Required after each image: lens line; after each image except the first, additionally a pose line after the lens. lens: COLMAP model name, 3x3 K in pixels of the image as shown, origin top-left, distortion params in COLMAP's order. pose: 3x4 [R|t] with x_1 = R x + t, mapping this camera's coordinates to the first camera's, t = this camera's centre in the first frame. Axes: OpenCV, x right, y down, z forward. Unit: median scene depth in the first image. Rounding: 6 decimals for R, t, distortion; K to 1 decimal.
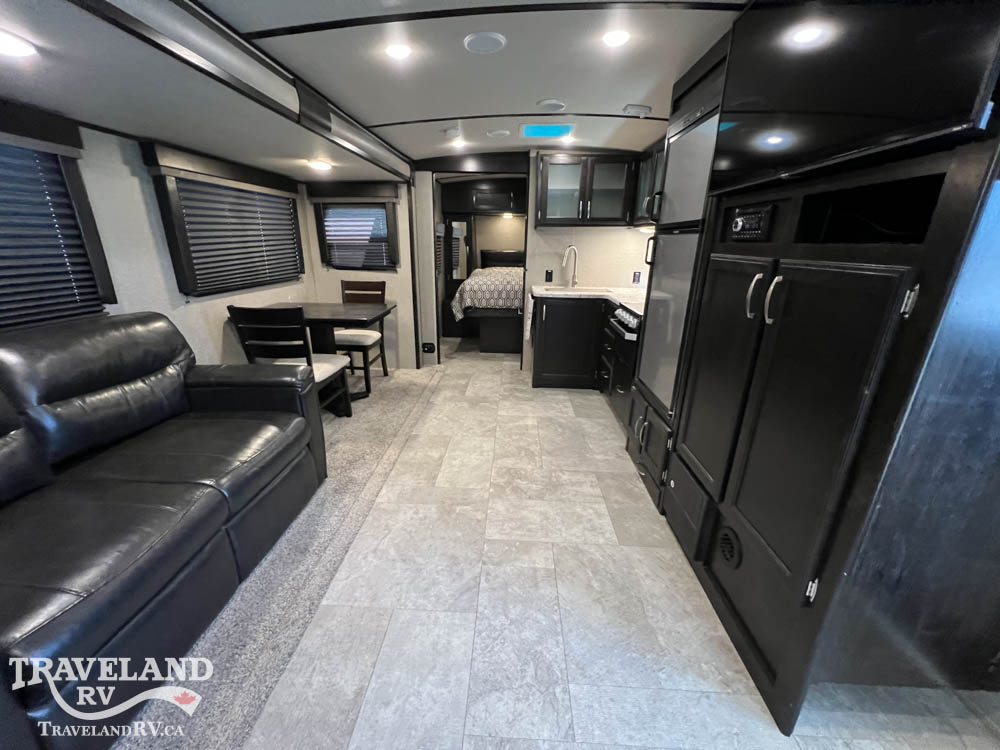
lens RADIAL K [[400.7, 0, 497.2], [0, 400.7, 373.1], [0, 0, 1]] dist [-0.002104, 0.000769]
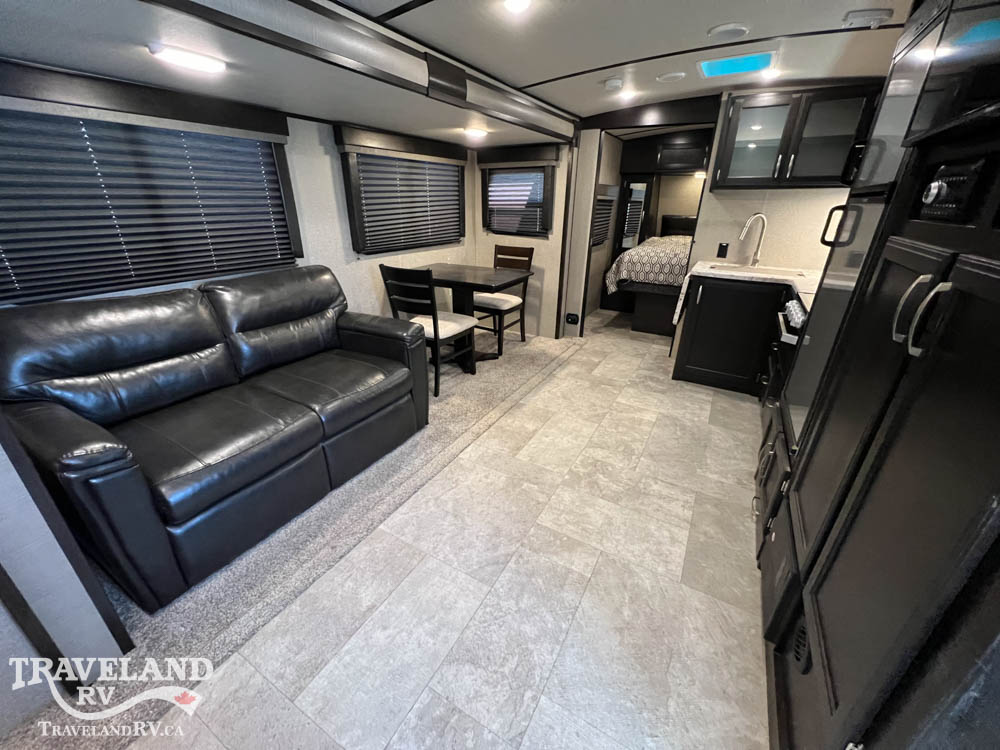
lens RADIAL K [[400.7, 0, 497.5], [0, 400.7, 373.1], [0, 0, 1]] dist [-0.002104, 0.000769]
pose [[0.888985, 0.179523, -0.421280, 0.188837], [-0.143111, 0.982789, 0.116810, -0.039237], [0.435000, -0.043553, 0.899377, 0.070118]]
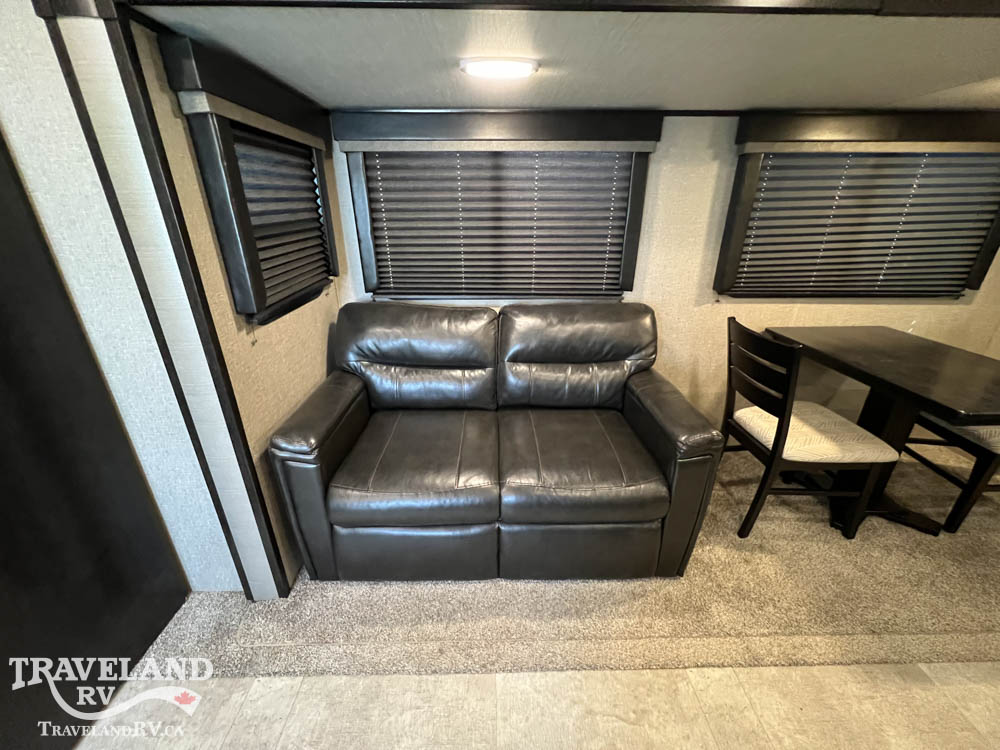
lens RADIAL K [[400.7, 0, 499.0], [0, 400.7, 376.5], [0, 0, 1]] dist [-0.002104, 0.000769]
pose [[0.064789, 0.371714, -0.926084, 0.075620], [-0.312493, 0.888914, 0.334933, -0.181070], [0.947708, 0.267695, 0.173750, 0.448179]]
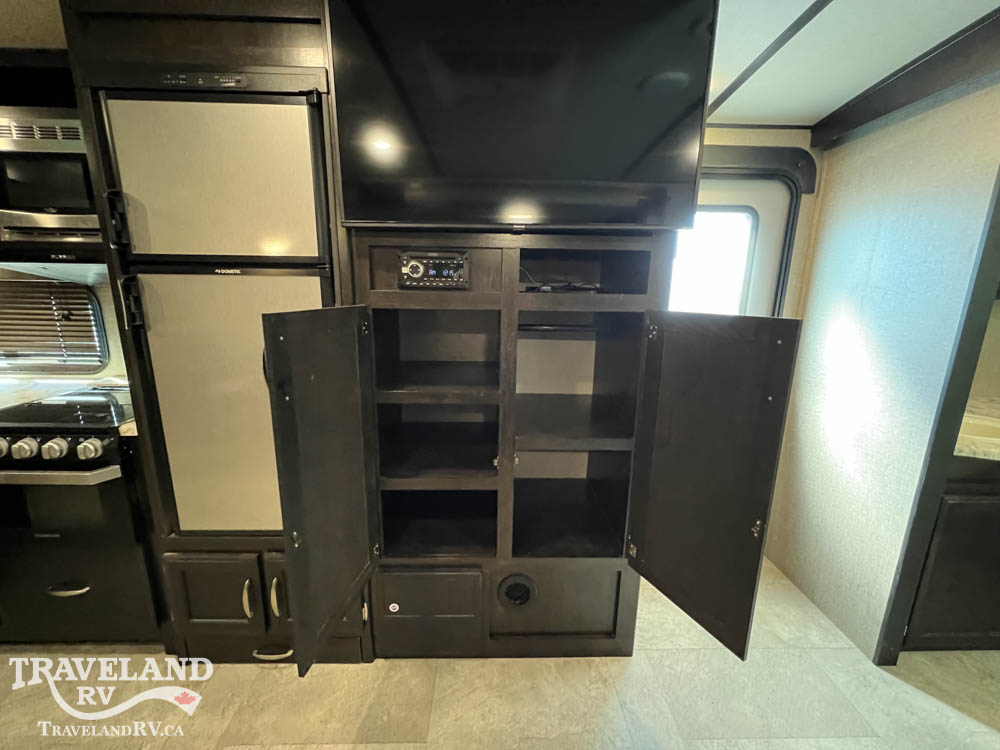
lens RADIAL K [[400.7, 0, 497.9], [0, 400.7, 373.0], [0, 0, 1]] dist [-0.002104, 0.000769]
pose [[-0.067368, -0.227877, 0.971357, -0.157587], [0.297355, 0.924740, 0.237564, -0.196532], [-0.952387, 0.304842, 0.005462, 0.553686]]
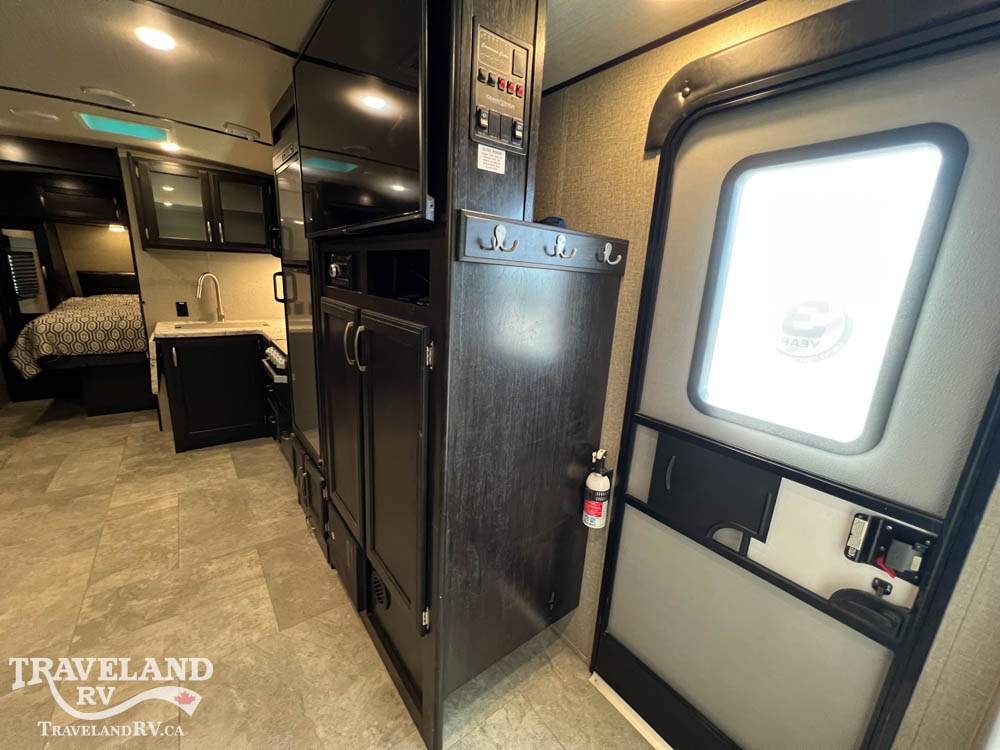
lens RADIAL K [[400.7, 0, 497.9], [0, 400.7, 373.3], [0, 0, 1]] dist [-0.002104, 0.000769]
pose [[0.763900, -0.132650, 0.631554, 0.154171], [0.162212, 0.986694, 0.011038, -0.038157], [-0.624615, 0.094013, 0.775254, -0.004866]]
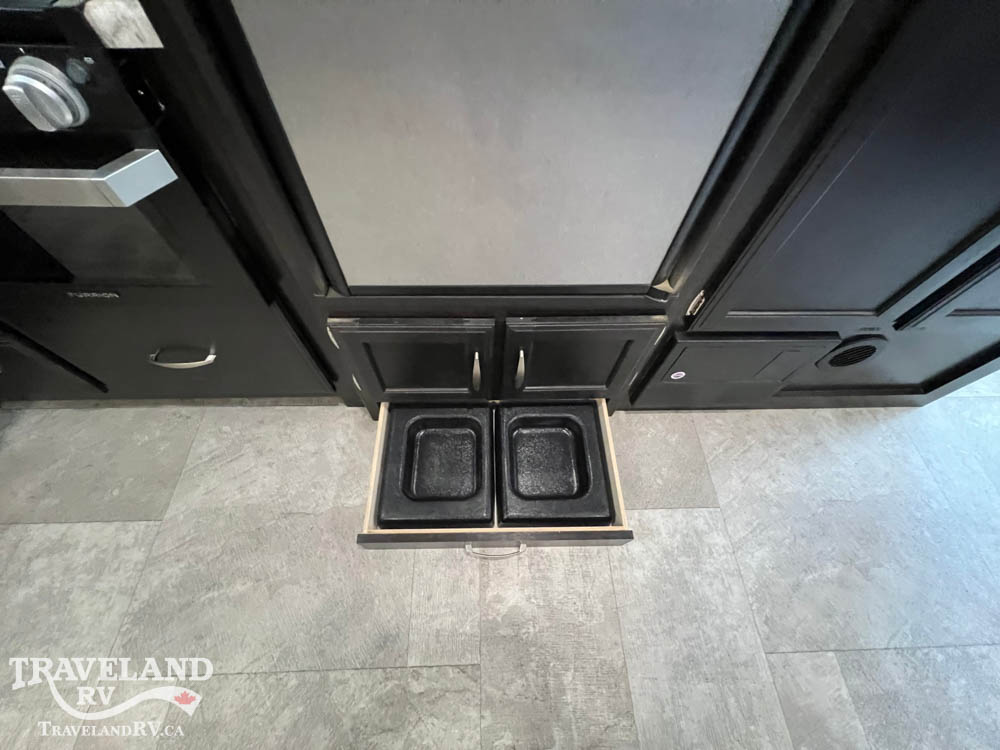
lens RADIAL K [[400.7, 0, 497.4], [0, 400.7, 372.9], [0, 0, 1]] dist [-0.002104, 0.000769]
pose [[-0.072691, -0.861648, 0.502273, 0.165027], [0.284252, 0.464820, 0.838536, -0.172968], [-0.955990, 0.203726, 0.211137, 0.901727]]
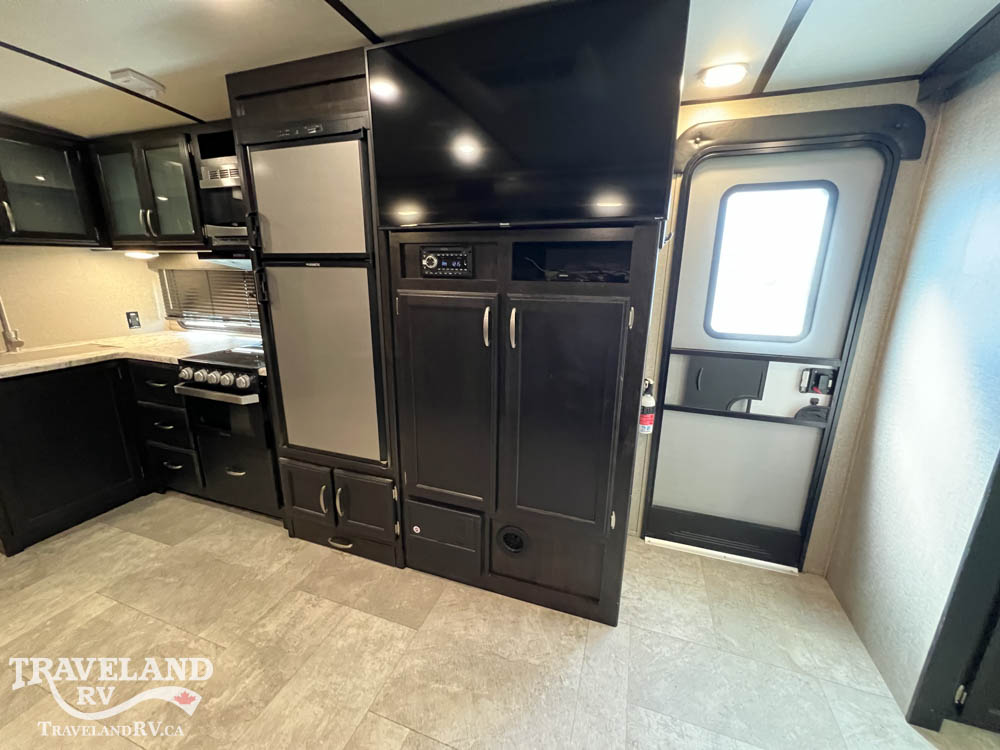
lens RADIAL K [[400.7, 0, 498.1], [0, 400.7, 373.0], [0, 0, 1]] dist [-0.002104, 0.000769]
pose [[0.291118, -0.255563, 0.921921, -0.226744], [0.294645, 0.940768, 0.167747, -0.138020], [-0.910184, 0.222806, 0.349175, 0.338263]]
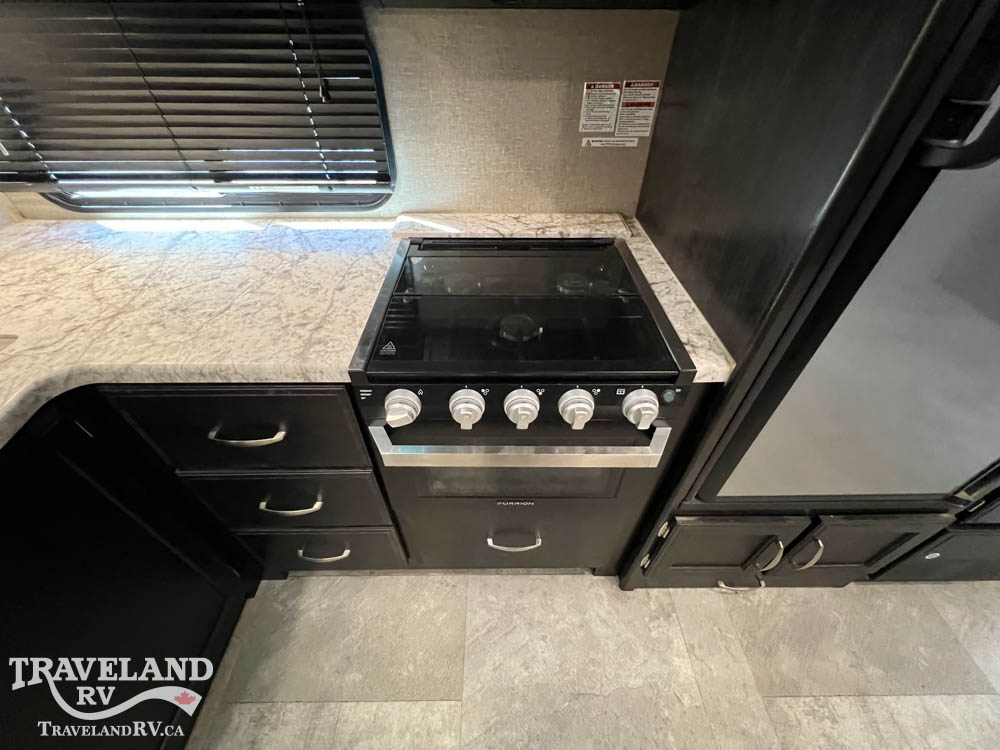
lens RADIAL K [[400.7, 0, 498.0], [0, 400.7, 372.8], [0, 0, 1]] dist [-0.002104, 0.000769]
pose [[-0.053356, -0.682865, 0.728593, 0.191209], [0.311130, 0.681945, 0.661929, -0.375986], [-0.948868, 0.262006, 0.176074, 1.148225]]
